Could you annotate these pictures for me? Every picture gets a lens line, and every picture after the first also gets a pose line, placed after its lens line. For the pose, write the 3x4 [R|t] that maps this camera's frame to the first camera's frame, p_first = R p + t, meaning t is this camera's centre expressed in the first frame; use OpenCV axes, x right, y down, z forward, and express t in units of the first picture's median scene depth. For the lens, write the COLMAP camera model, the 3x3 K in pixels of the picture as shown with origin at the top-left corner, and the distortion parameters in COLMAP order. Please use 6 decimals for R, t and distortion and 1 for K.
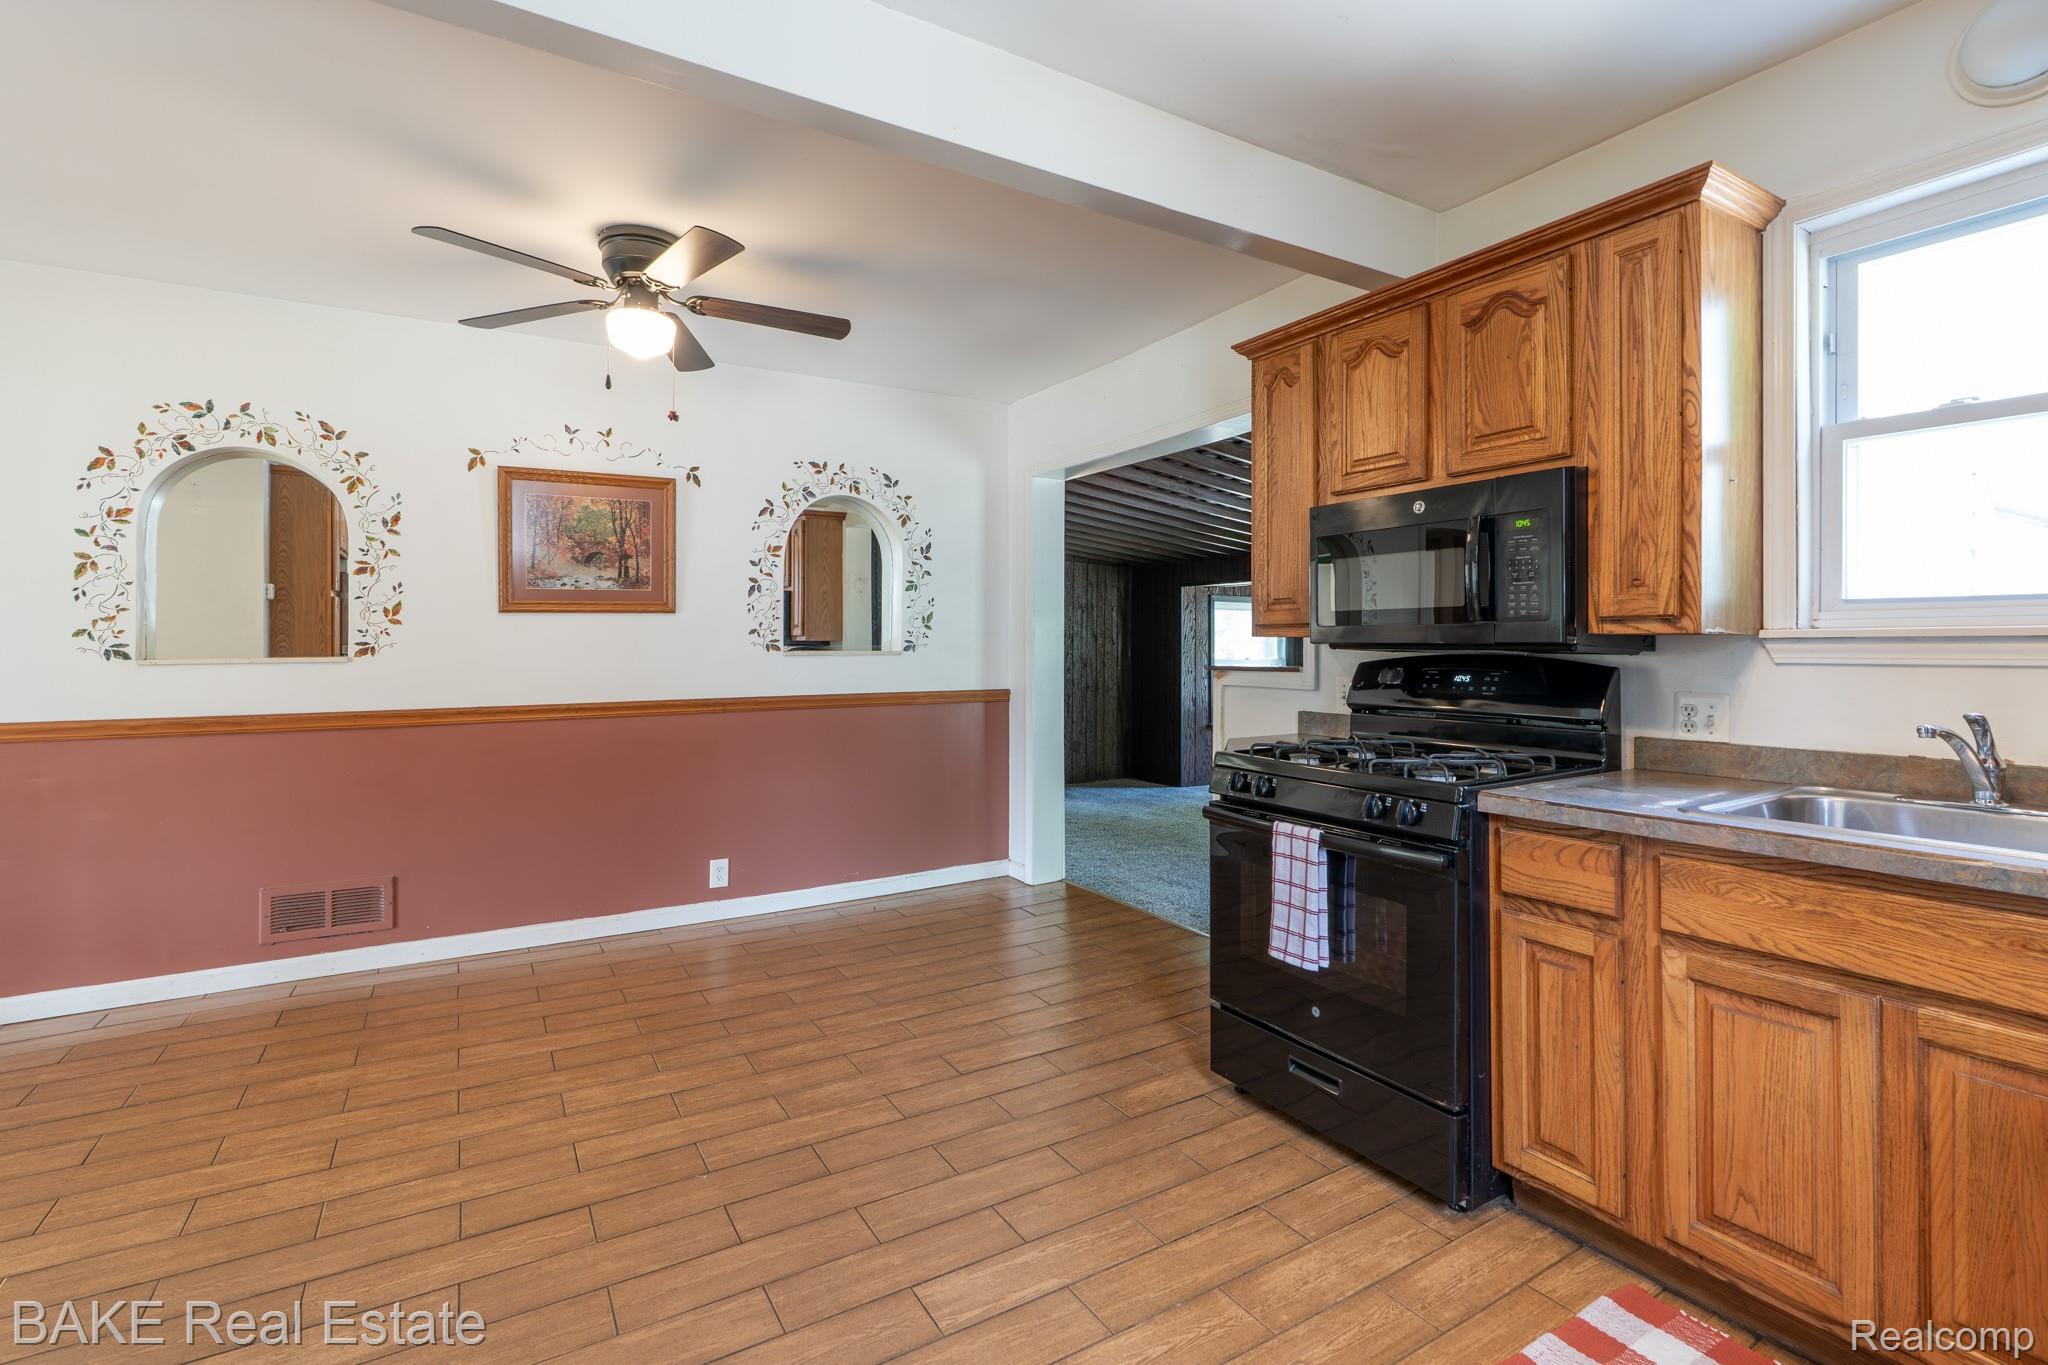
lens RADIAL K [[928.6, 0, 1016.9], [0, 928.6, 642.9], [0, 0, 1]] dist [0.000181, 0.000068]
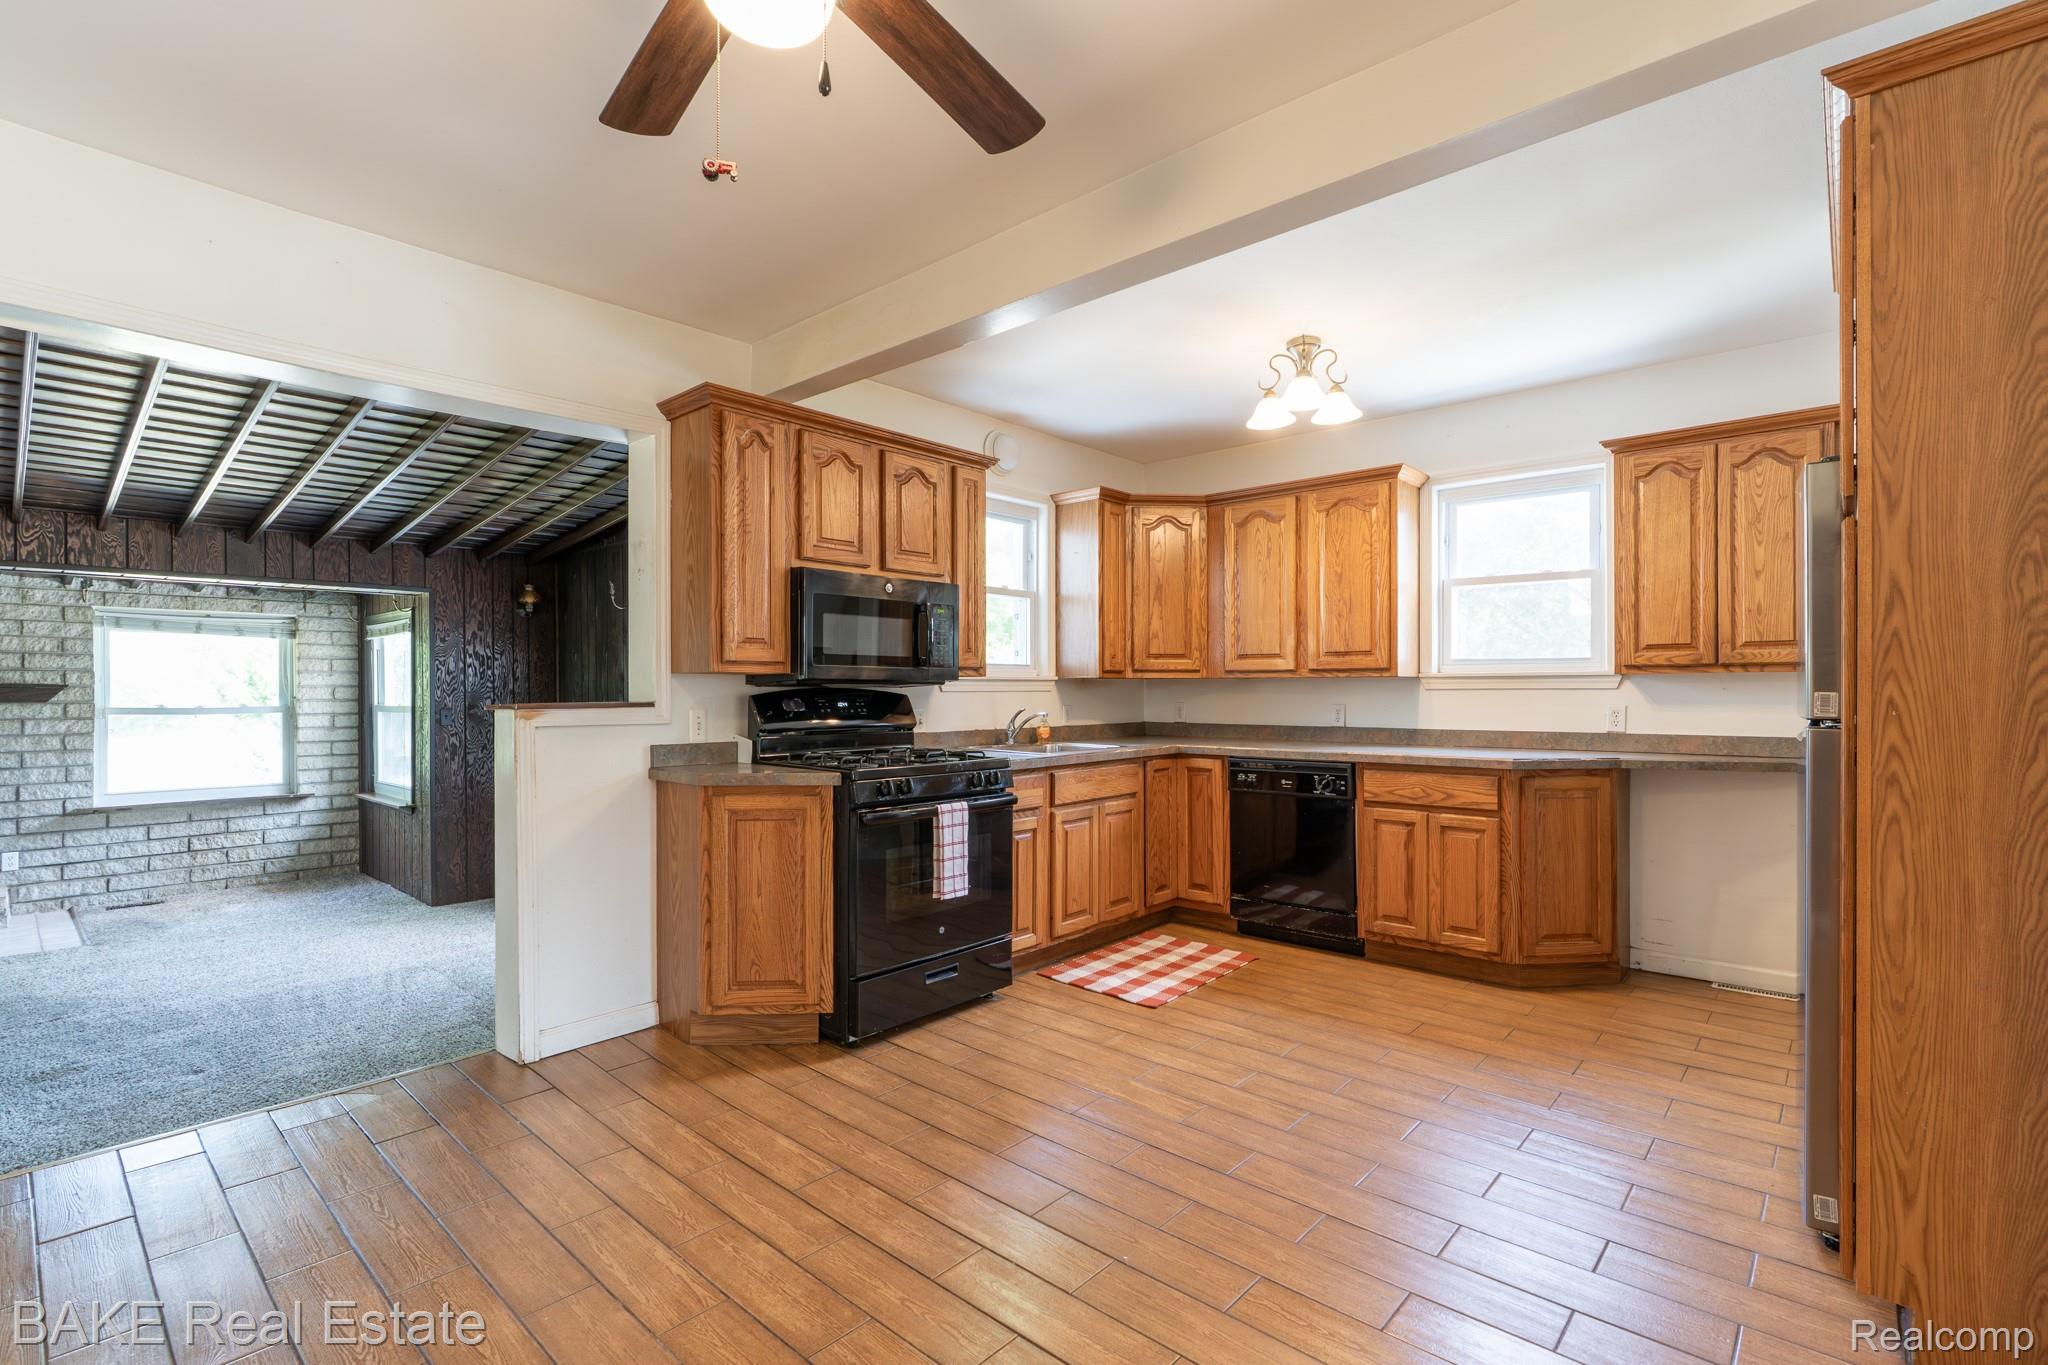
lens RADIAL K [[945.7, 0, 1019.4], [0, 945.7, 691.6], [0, 0, 1]] dist [-0.002993, -0.000193]
pose [[-0.290502, 0.003732, 0.956867, -1.156322], [-0.003211, 0.999983, -0.004874, 0.027723], [-0.956869, -0.004488, -0.290485, 1.333096]]
